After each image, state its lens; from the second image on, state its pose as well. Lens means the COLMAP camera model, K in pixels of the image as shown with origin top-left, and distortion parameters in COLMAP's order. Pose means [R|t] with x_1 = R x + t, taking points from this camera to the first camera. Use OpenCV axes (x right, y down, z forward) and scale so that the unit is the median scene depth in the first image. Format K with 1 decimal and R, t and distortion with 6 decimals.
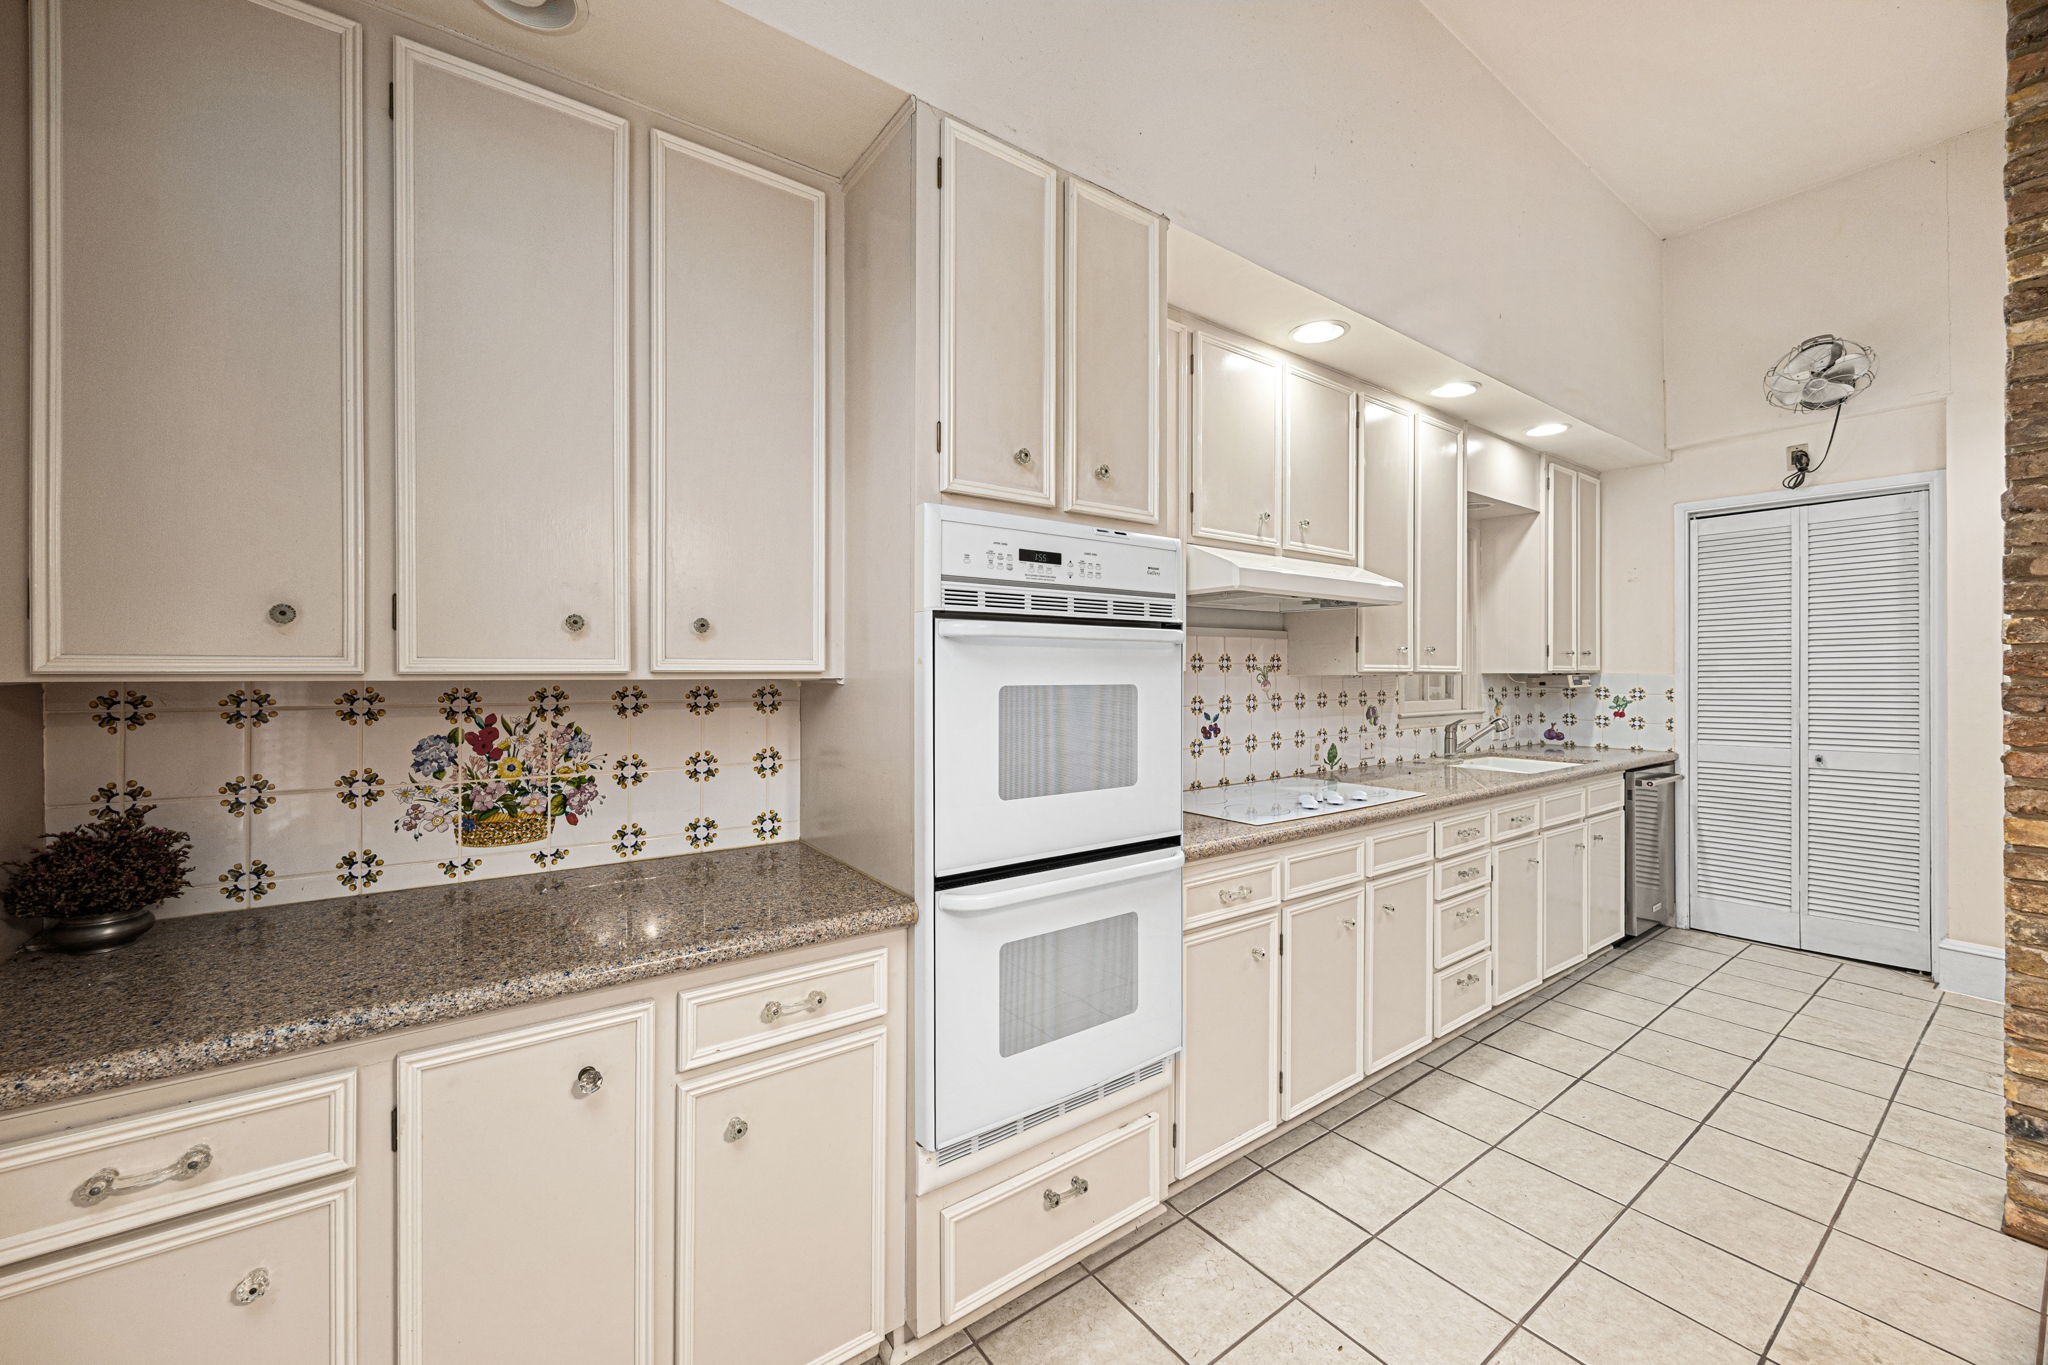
lens RADIAL K [[784.5, 0, 999.6], [0, 784.5, 683.9], [0, 0, 1]] dist [-0.004000, 0.000766]
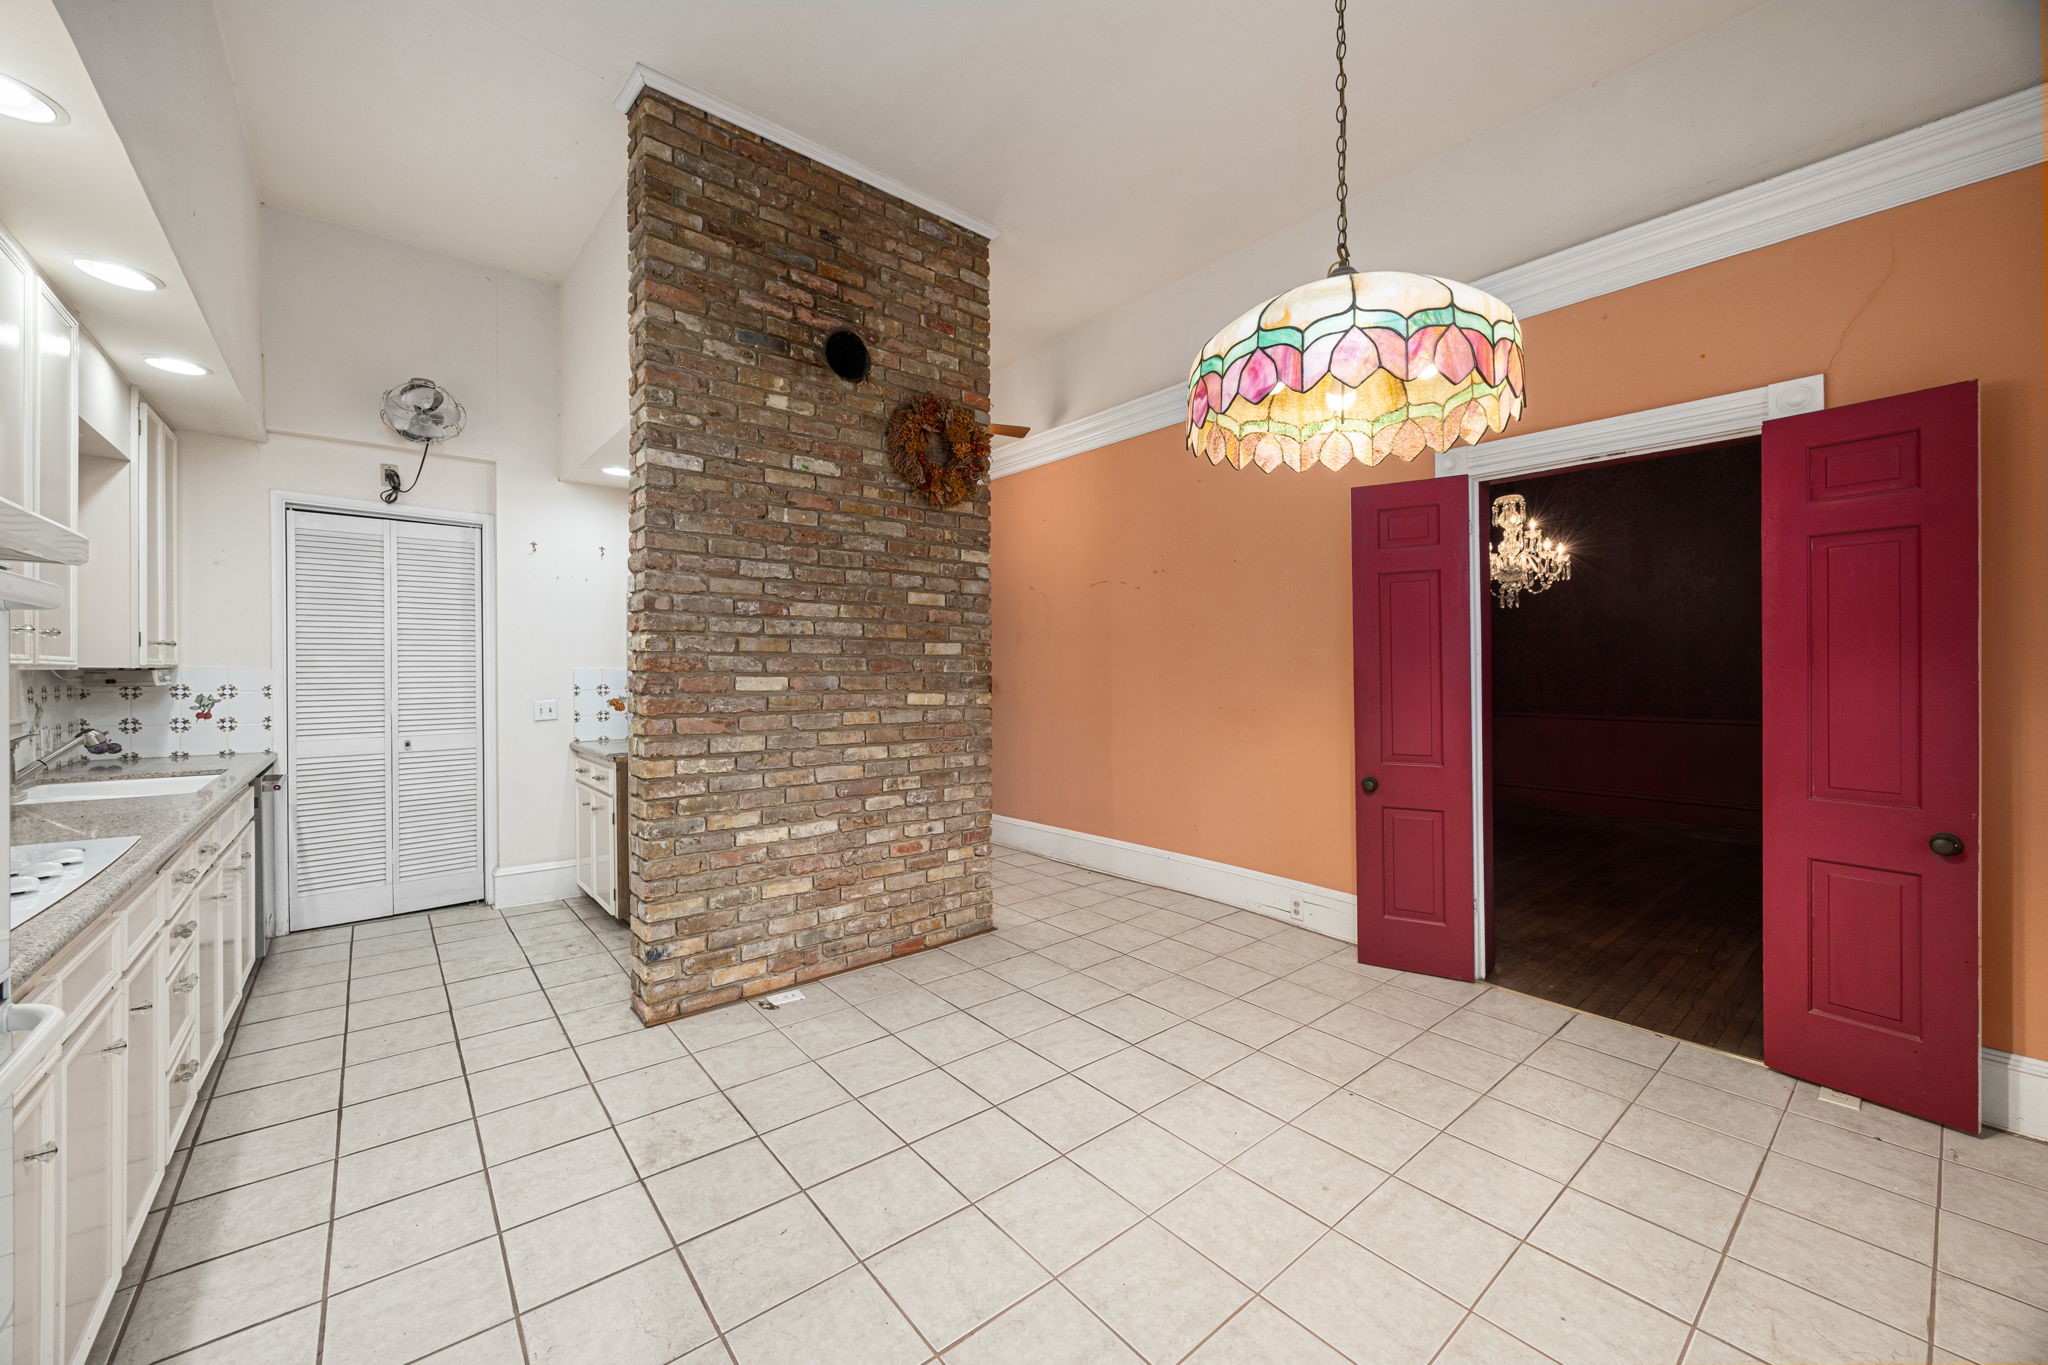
lens RADIAL K [[784.5, 0, 1029.7], [0, 784.5, 678.6], [0, 0, 1]] dist [-0.004000, 0.000766]
pose [[-0.087805, -0.008191, 0.996104, -0.206929], [0.009398, 0.999915, 0.009051, -0.001921], [-0.996093, 0.010157, -0.087721, 0.224808]]
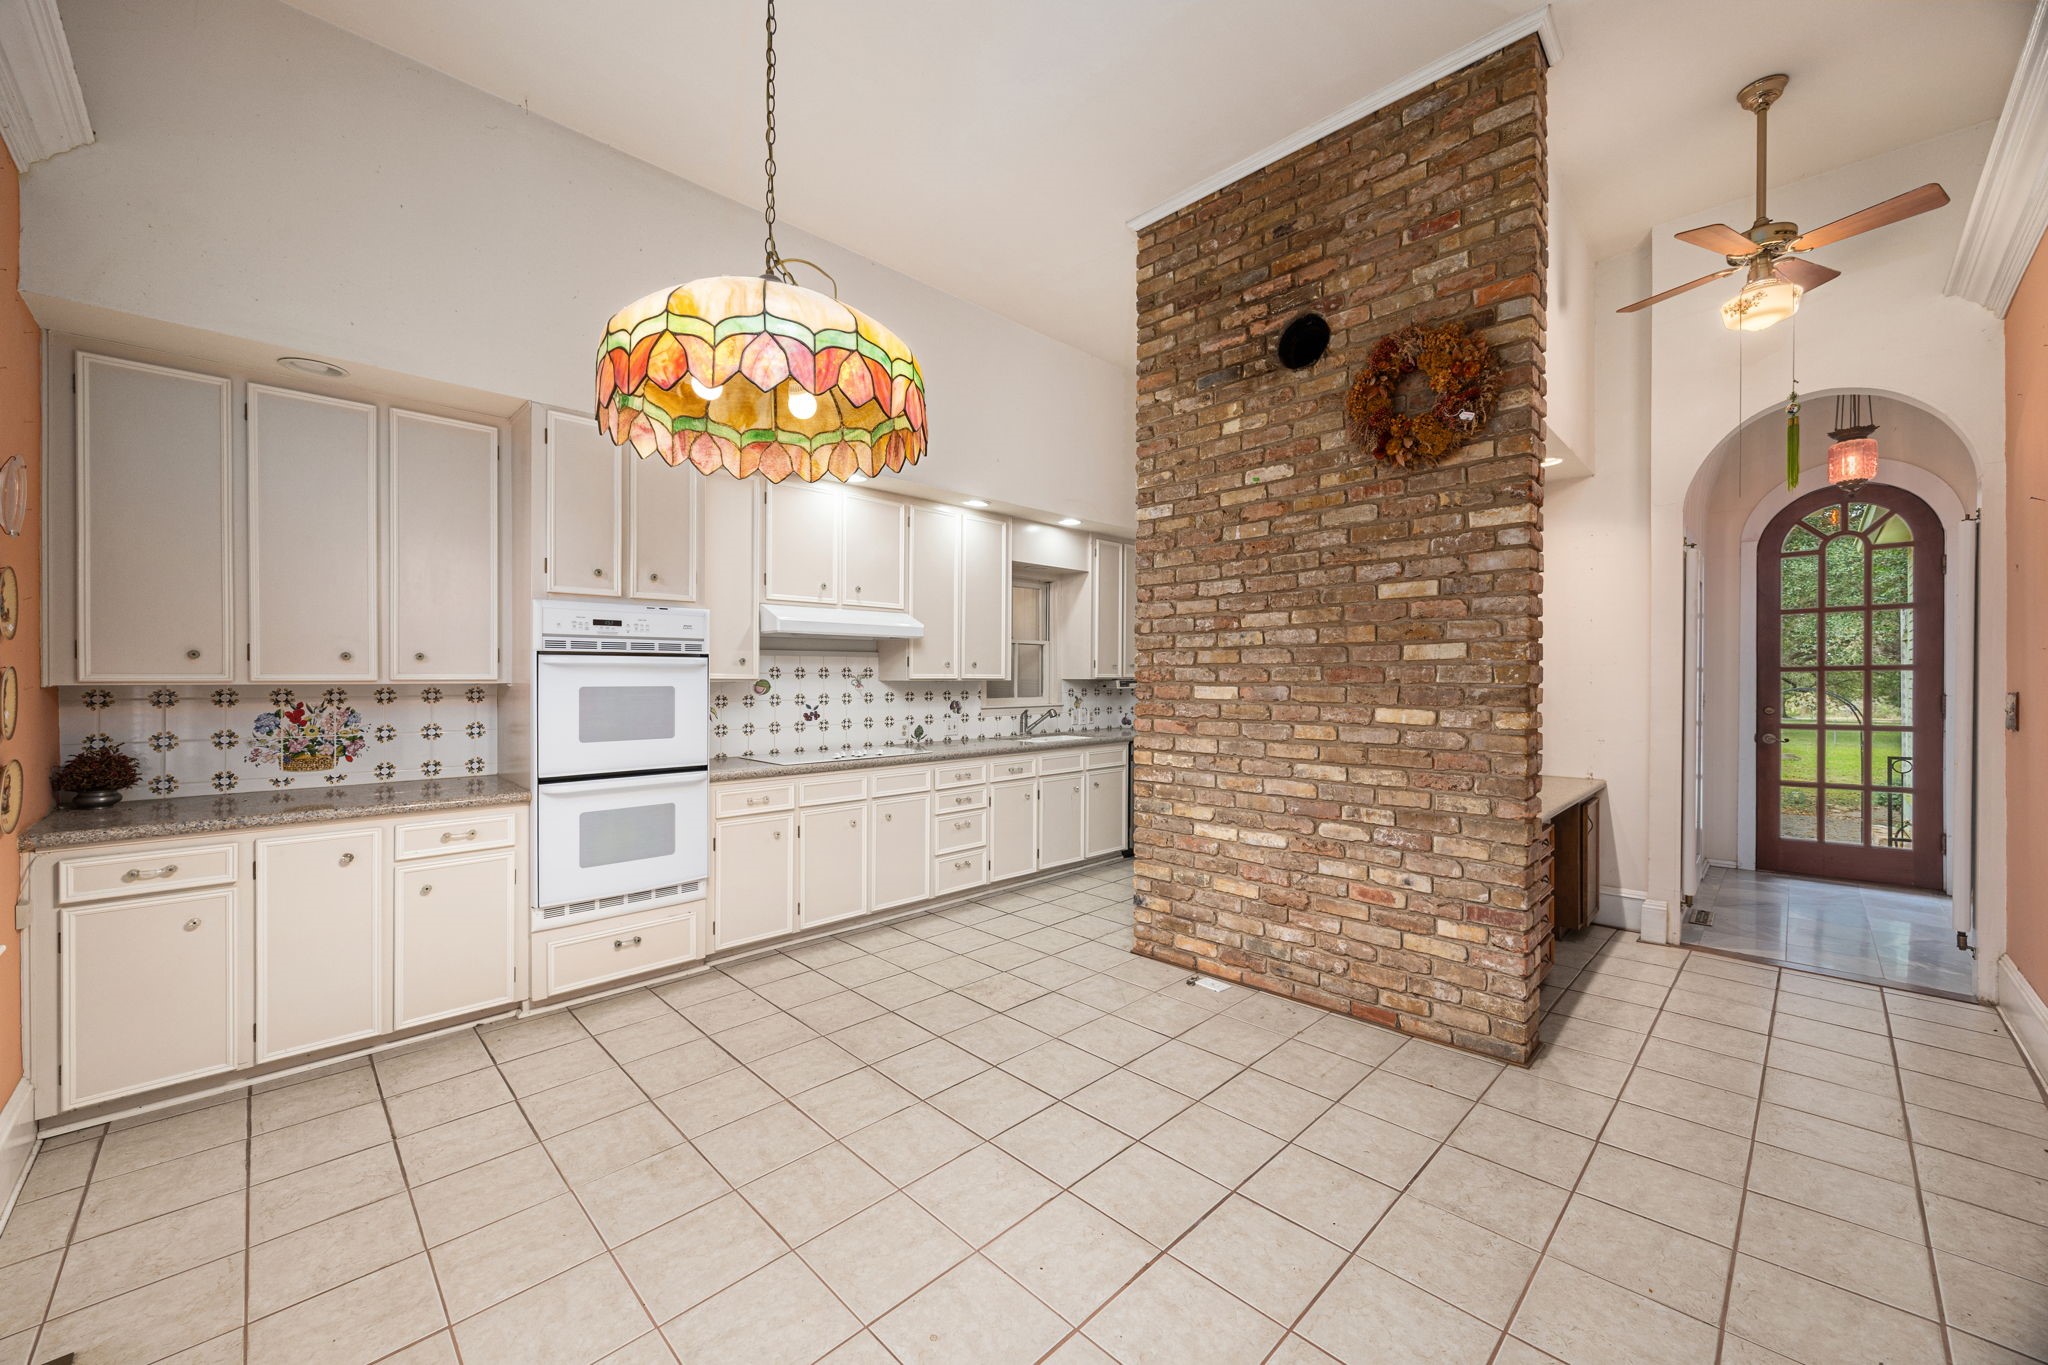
lens RADIAL K [[784.5, 0, 1011.5], [0, 784.5, 689.4], [0, 0, 1]] dist [-0.004000, 0.000766]
pose [[0.987439, -0.002231, 0.157984, 0.387763], [0.001908, 0.999996, 0.002196, 0.003187], [-0.157988, -0.001867, 0.987439, -0.588907]]
